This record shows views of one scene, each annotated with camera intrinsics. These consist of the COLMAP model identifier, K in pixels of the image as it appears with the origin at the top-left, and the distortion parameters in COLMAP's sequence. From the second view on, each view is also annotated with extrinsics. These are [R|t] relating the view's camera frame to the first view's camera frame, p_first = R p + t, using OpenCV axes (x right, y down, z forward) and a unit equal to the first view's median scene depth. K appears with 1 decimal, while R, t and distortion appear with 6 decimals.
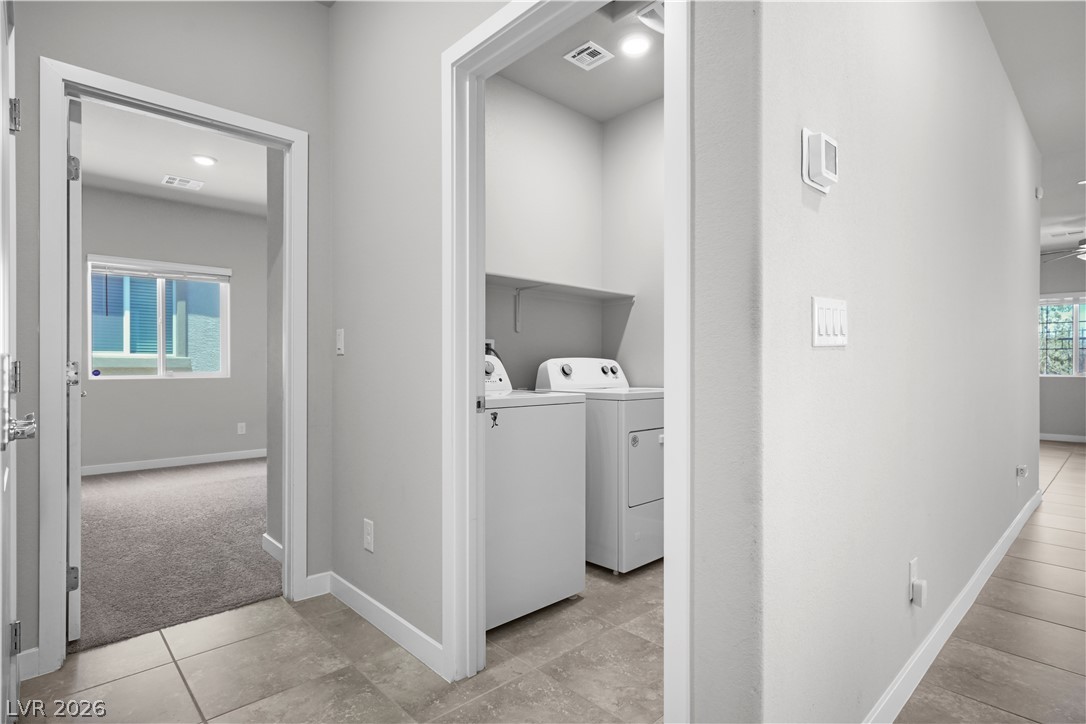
lens RADIAL K [[552.6, 0, 538.8], [0, 552.6, 369.6], [0, 0, 1]] dist [0.003958, 0.000916]
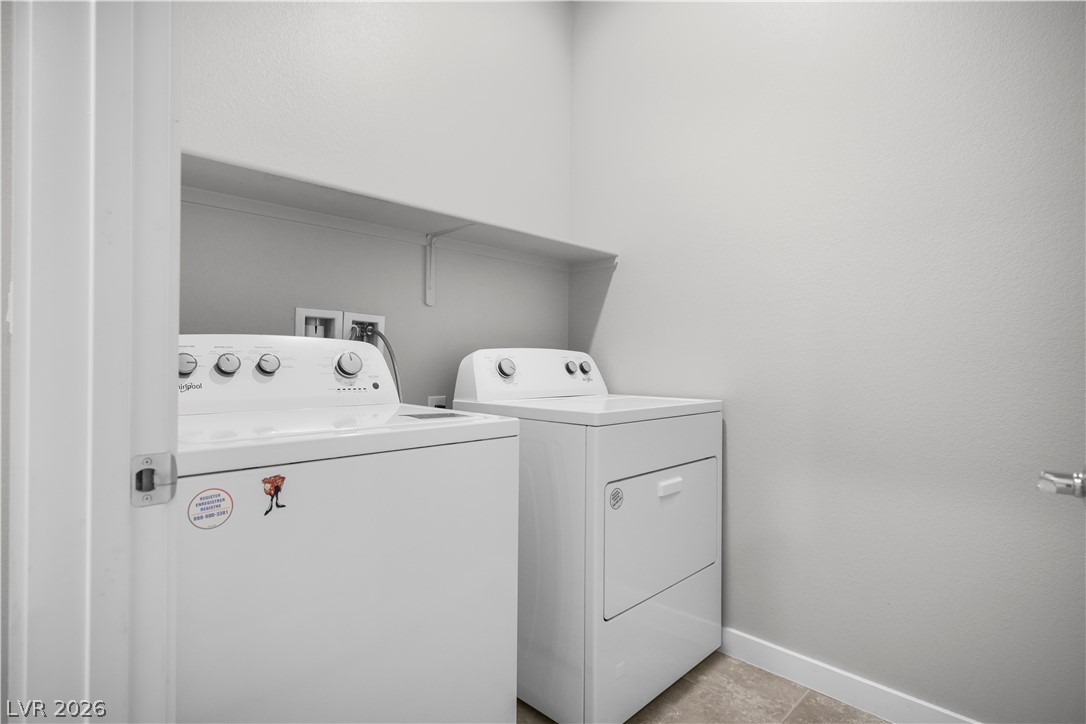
lens RADIAL K [[552.6, 0, 544.3], [0, 552.6, 365.5], [0, 0, 1]] dist [0.003958, 0.000916]
pose [[0.999044, 0.006639, 0.043198, 0.076216], [-0.006783, 0.999972, 0.003195, -0.004906], [-0.043176, -0.003485, 0.999061, 0.447730]]
